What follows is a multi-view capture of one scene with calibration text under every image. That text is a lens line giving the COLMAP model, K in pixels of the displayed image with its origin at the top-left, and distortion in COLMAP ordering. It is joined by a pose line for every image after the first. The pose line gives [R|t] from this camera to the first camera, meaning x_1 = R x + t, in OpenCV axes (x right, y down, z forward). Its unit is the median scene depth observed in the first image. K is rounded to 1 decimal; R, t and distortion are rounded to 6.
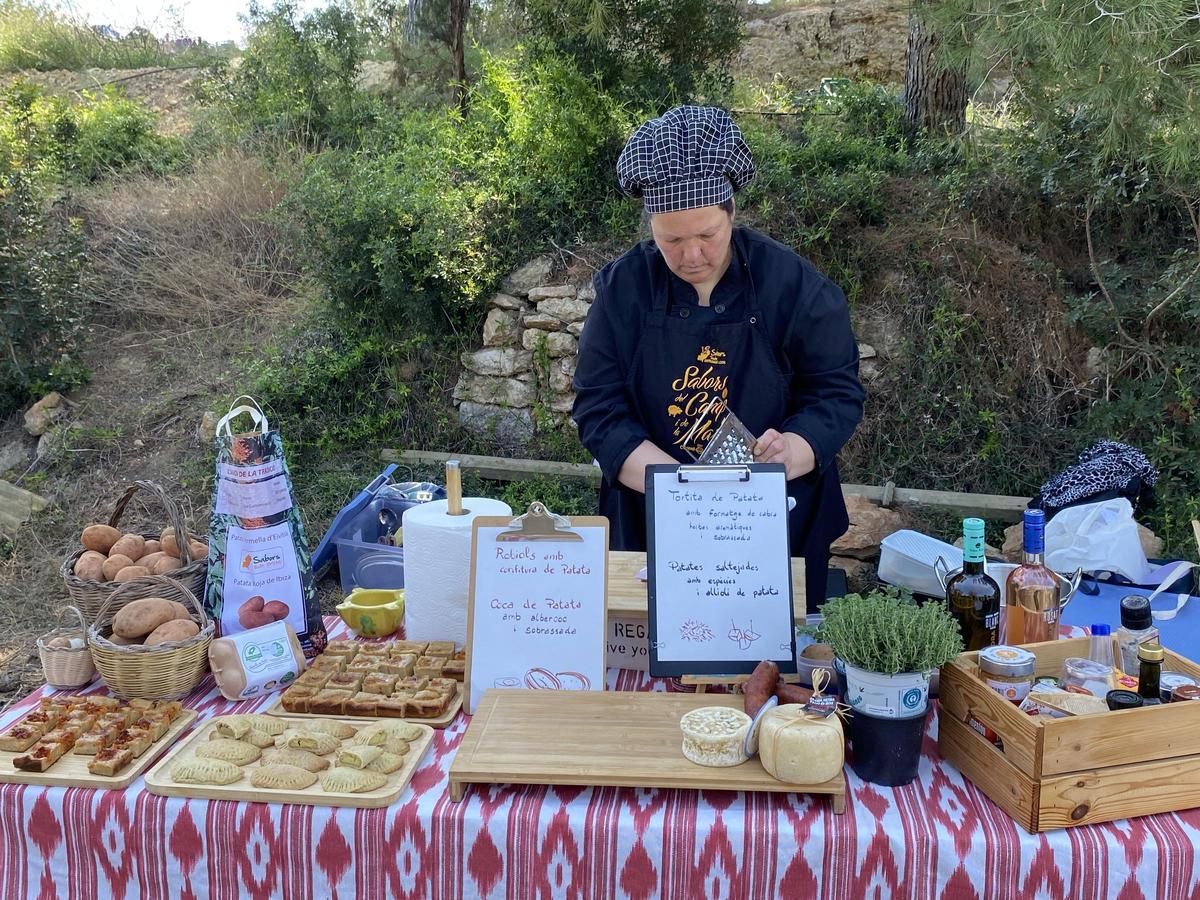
lens RADIAL K [[1137.0, 0, 604.3], [0, 1137.0, 465.8], [0, 0, 1]] dist [0.231830, -0.515739]
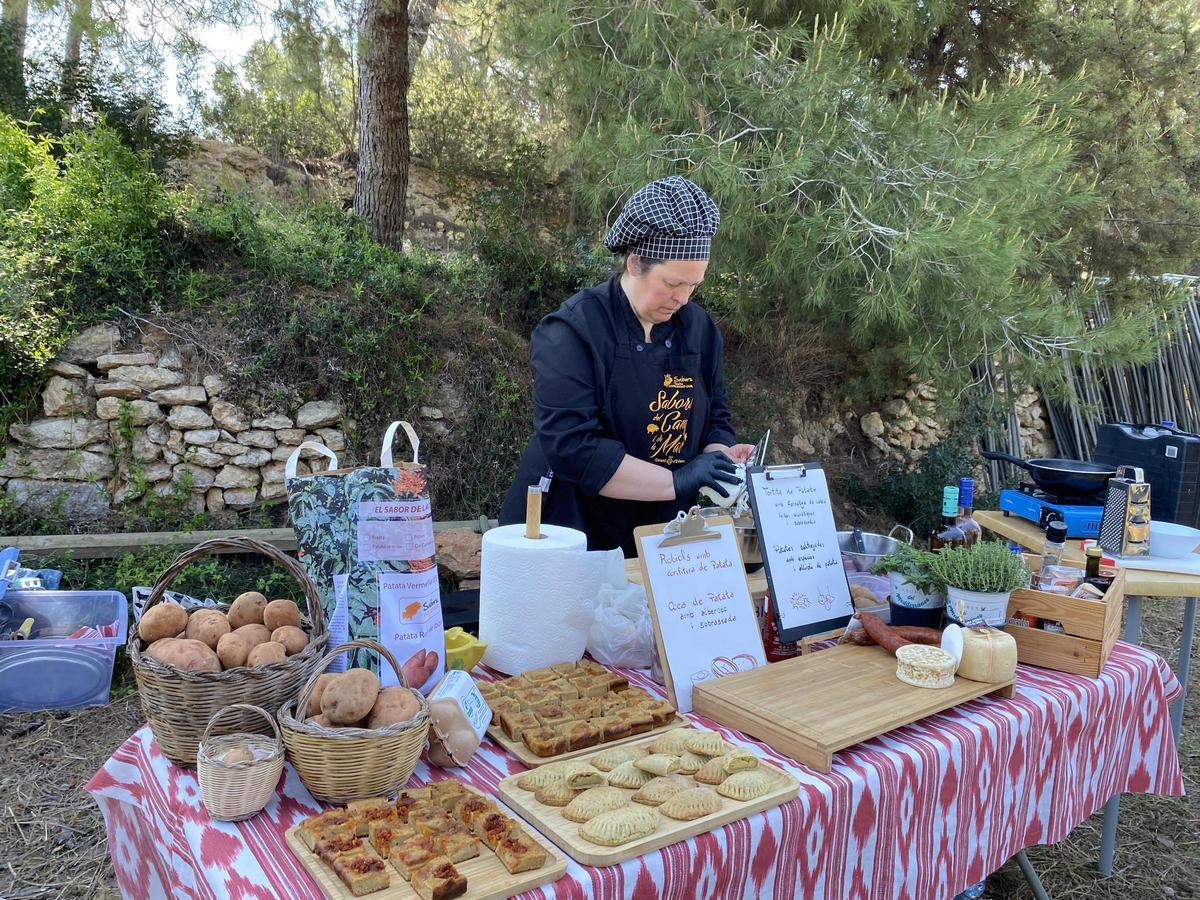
lens RADIAL K [[902.5, 0, 599.5], [0, 902.5, 493.8], [0, 0, 1]] dist [0.000342, 0.052805]
pose [[0.746892, -0.080211, 0.660089, -0.288403], [0.106656, 0.994296, 0.000141, 0.004889], [-0.656335, 0.070297, 0.751187, 0.178437]]
